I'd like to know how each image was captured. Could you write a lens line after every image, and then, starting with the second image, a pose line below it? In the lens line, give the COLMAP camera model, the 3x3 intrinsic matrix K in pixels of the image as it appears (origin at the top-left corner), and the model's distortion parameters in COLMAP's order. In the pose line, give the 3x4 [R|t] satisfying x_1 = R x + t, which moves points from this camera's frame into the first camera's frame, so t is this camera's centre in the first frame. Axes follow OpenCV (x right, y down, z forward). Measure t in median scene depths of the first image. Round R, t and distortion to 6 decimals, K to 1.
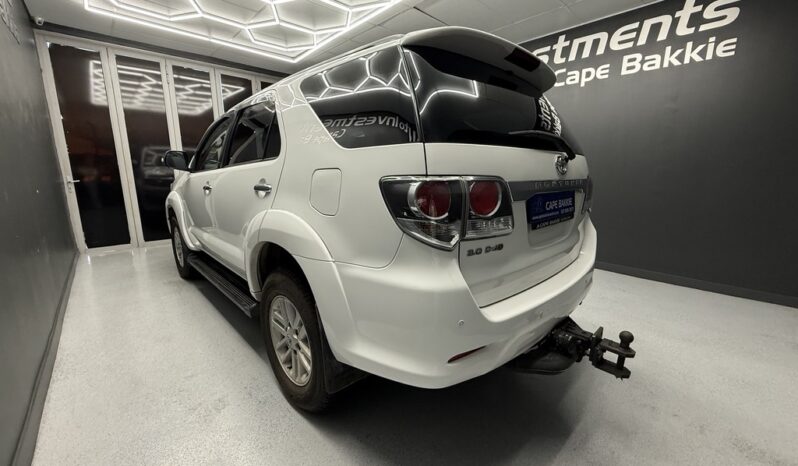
lens RADIAL K [[317.2, 0, 396.3], [0, 317.2, 232.3], [0, 0, 1]] dist [0.001883, 0.000722]
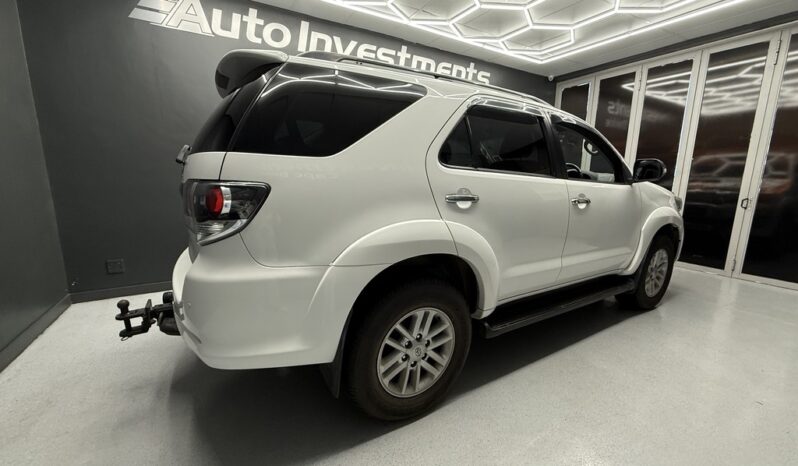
lens RADIAL K [[317.2, 0, 396.3], [0, 317.2, 232.3], [0, 0, 1]] dist [0.001883, 0.000722]
pose [[0.221372, -0.170093, 0.960241, -0.673875], [0.181834, 0.974602, 0.130717, -0.179708], [-0.958087, 0.145668, 0.246679, 0.962318]]
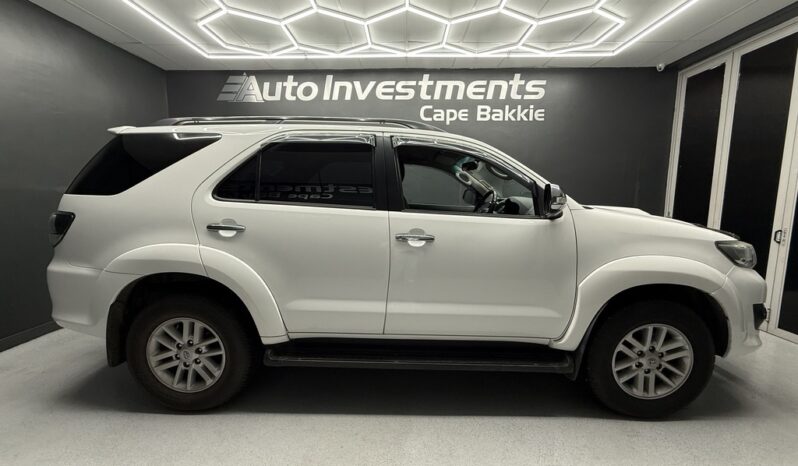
lens RADIAL K [[317.2, 0, 396.3], [0, 317.2, 232.3], [0, 0, 1]] dist [0.001883, 0.000722]
pose [[0.703626, -0.077883, 0.706289, -0.380179], [0.135287, 0.990477, -0.025556, -0.093787], [-0.697573, 0.113534, 0.707462, 0.427134]]
